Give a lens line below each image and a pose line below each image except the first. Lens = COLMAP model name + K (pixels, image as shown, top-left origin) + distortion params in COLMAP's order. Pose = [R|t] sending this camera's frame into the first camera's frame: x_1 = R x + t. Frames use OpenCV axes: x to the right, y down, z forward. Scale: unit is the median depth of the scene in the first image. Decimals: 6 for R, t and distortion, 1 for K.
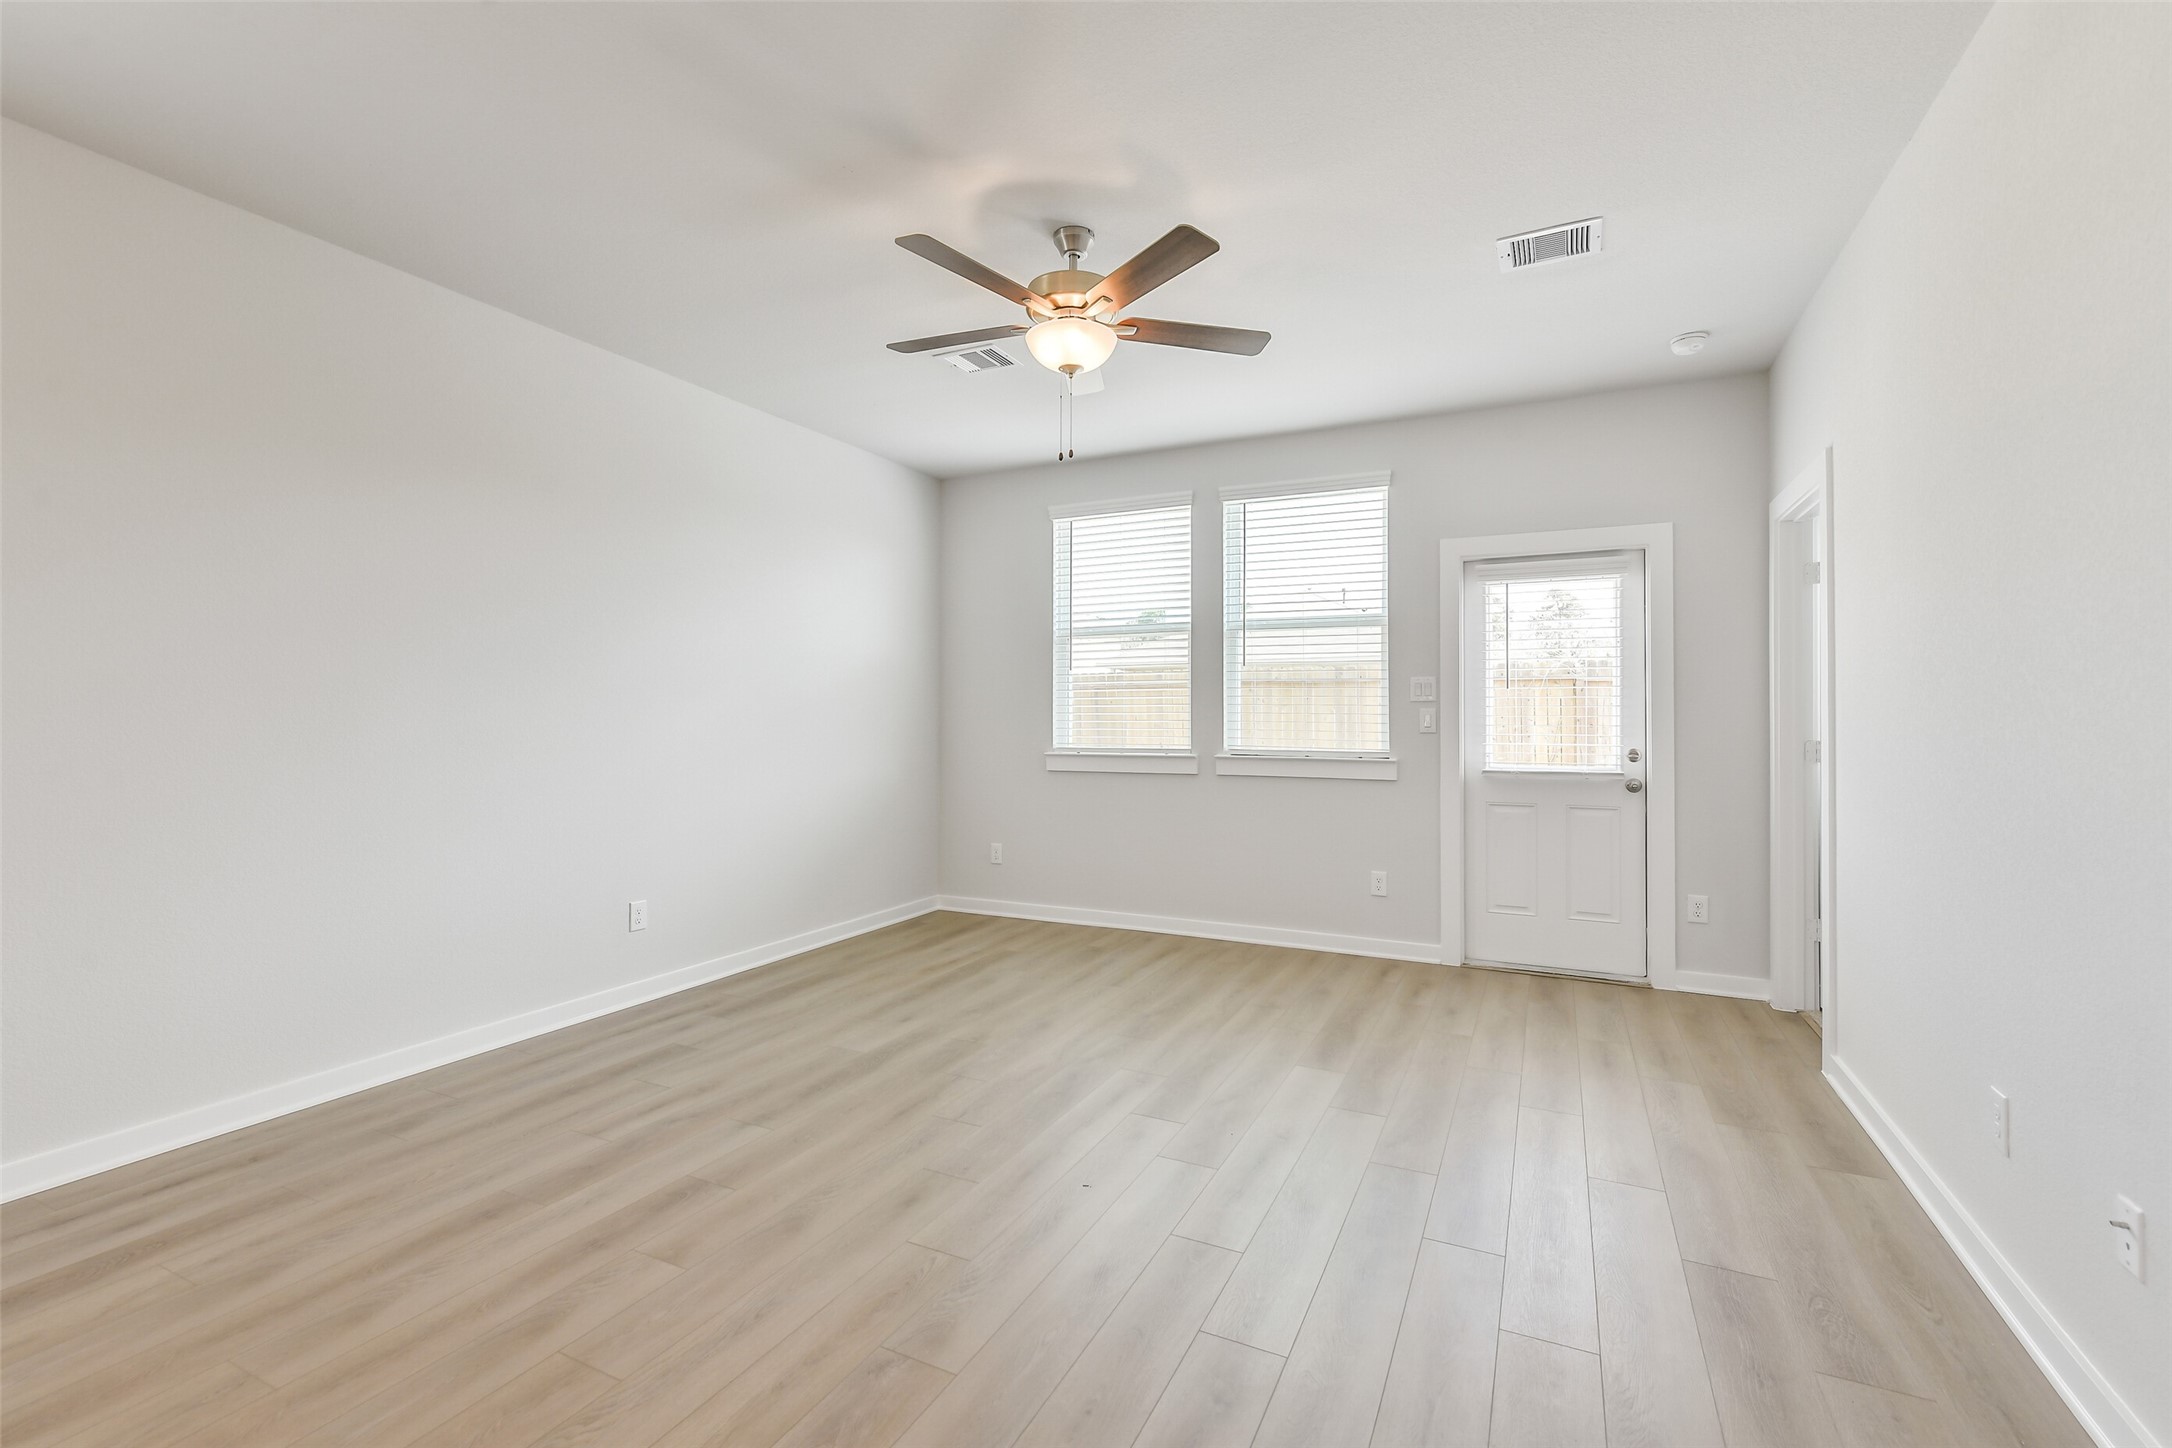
lens RADIAL K [[967.1, 0, 1088.1], [0, 967.1, 712.1], [0, 0, 1]] dist [0.000297, 0.000051]
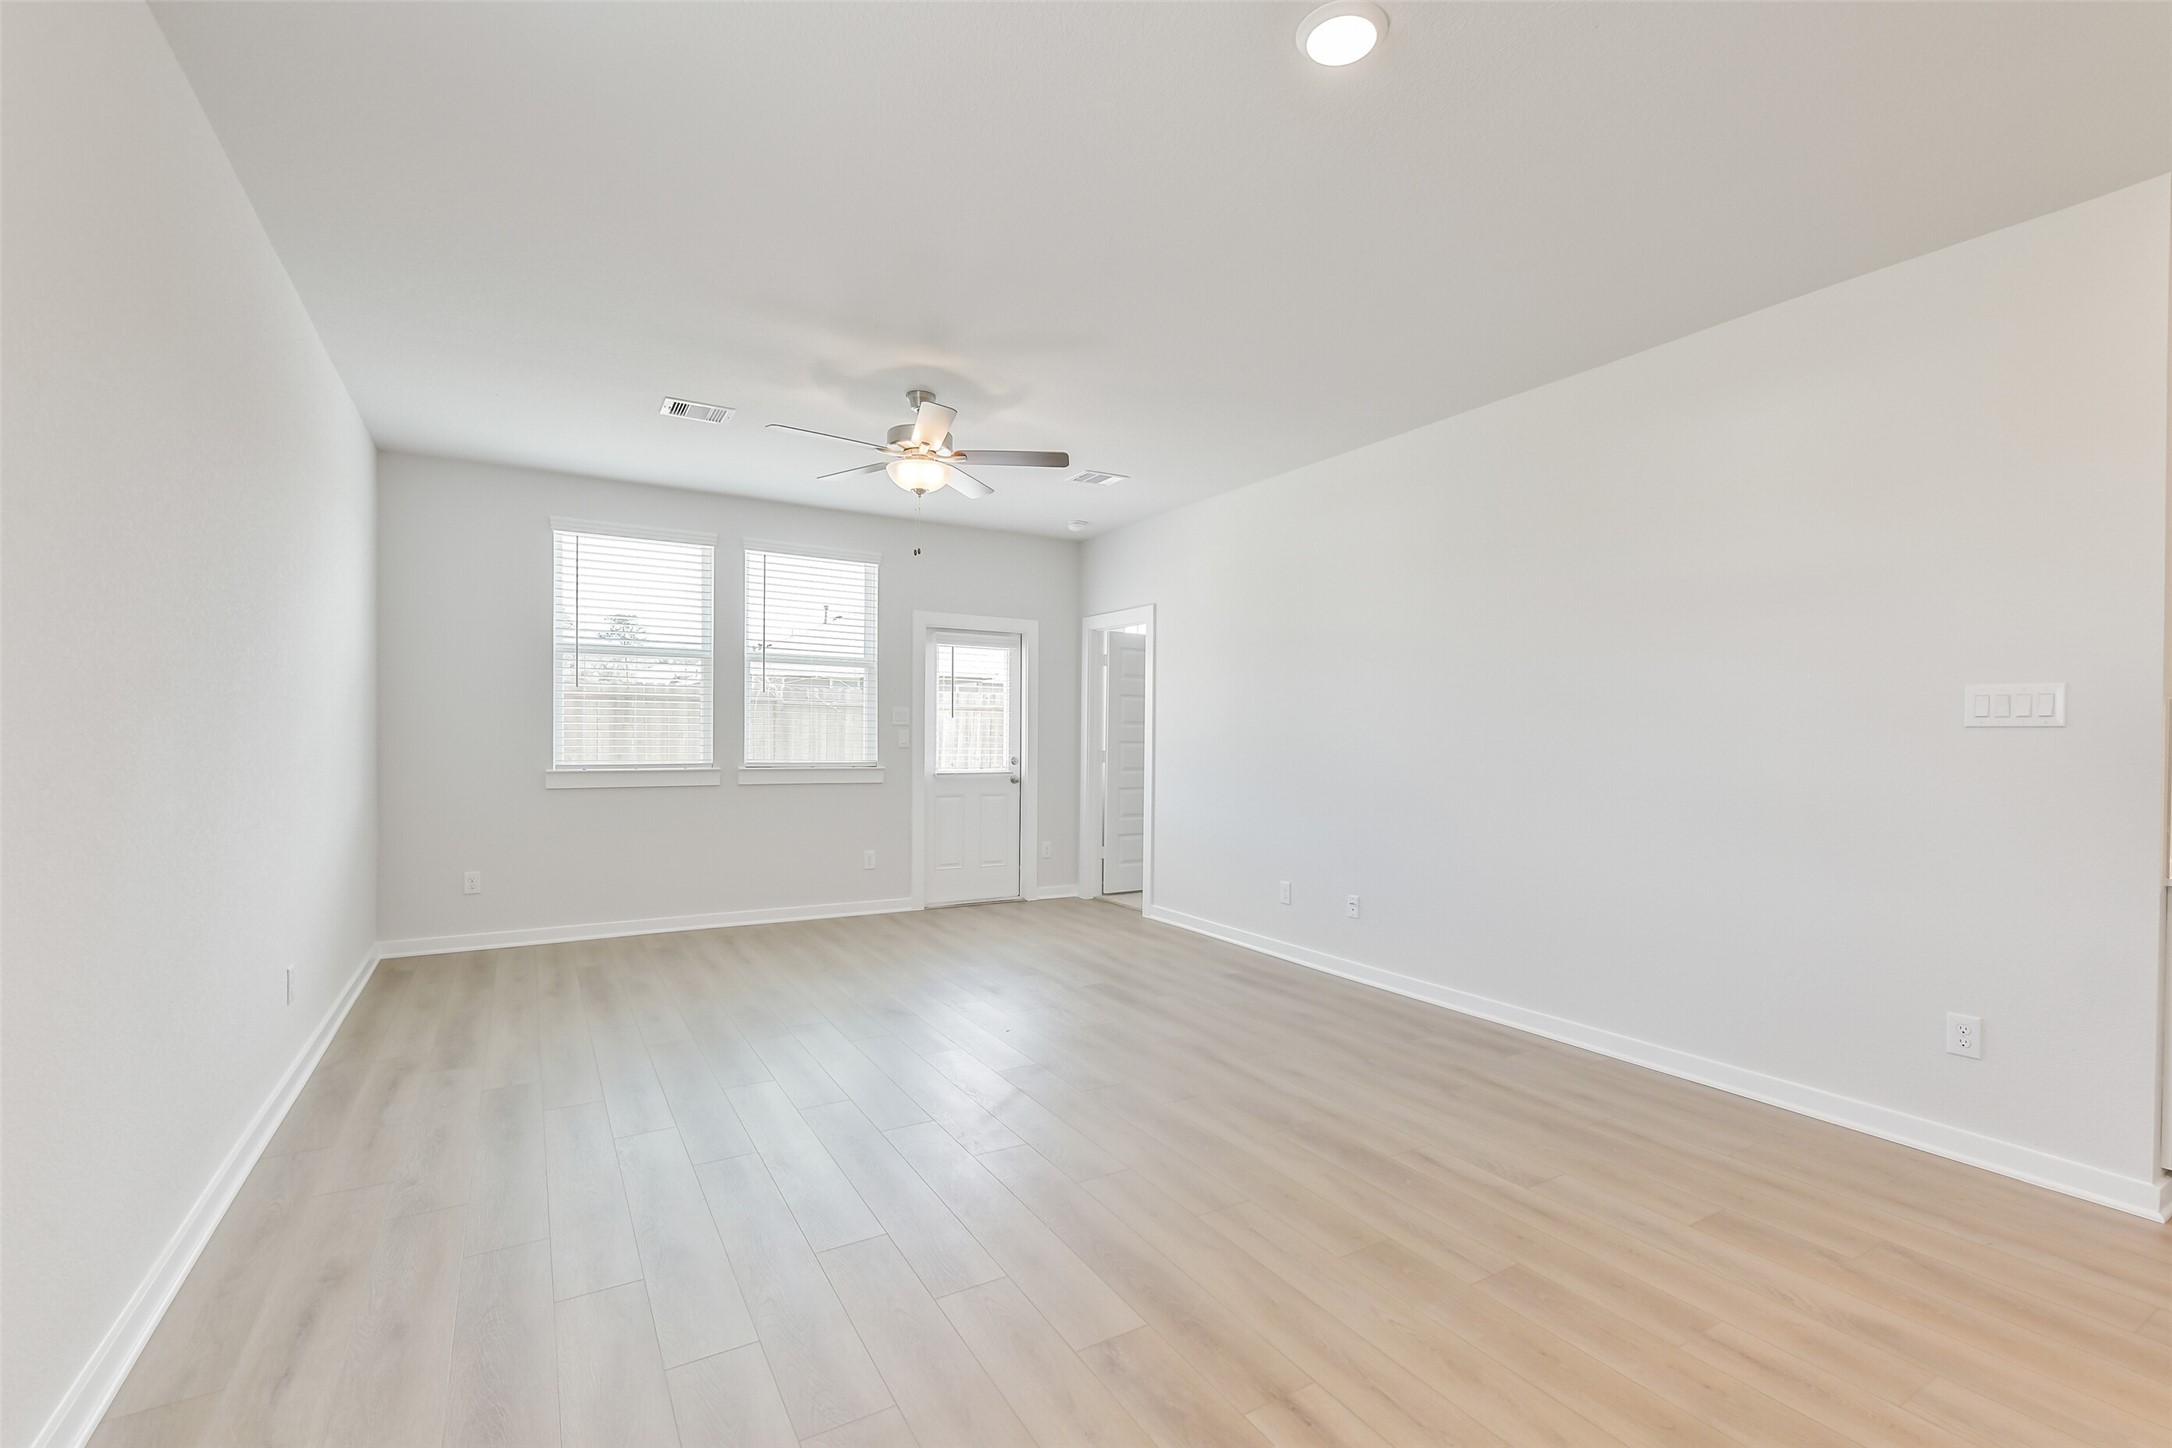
lens RADIAL K [[942.5, 0, 1128.3], [0, 942.5, 751.0], [0, 0, 1]] dist [0.000178, 0.000066]
pose [[0.523868, -0.009743, 0.851743, -0.640026], [-0.013948, 0.999702, 0.020015, -0.005435], [-0.851685, -0.022365, 0.523577, 0.010142]]
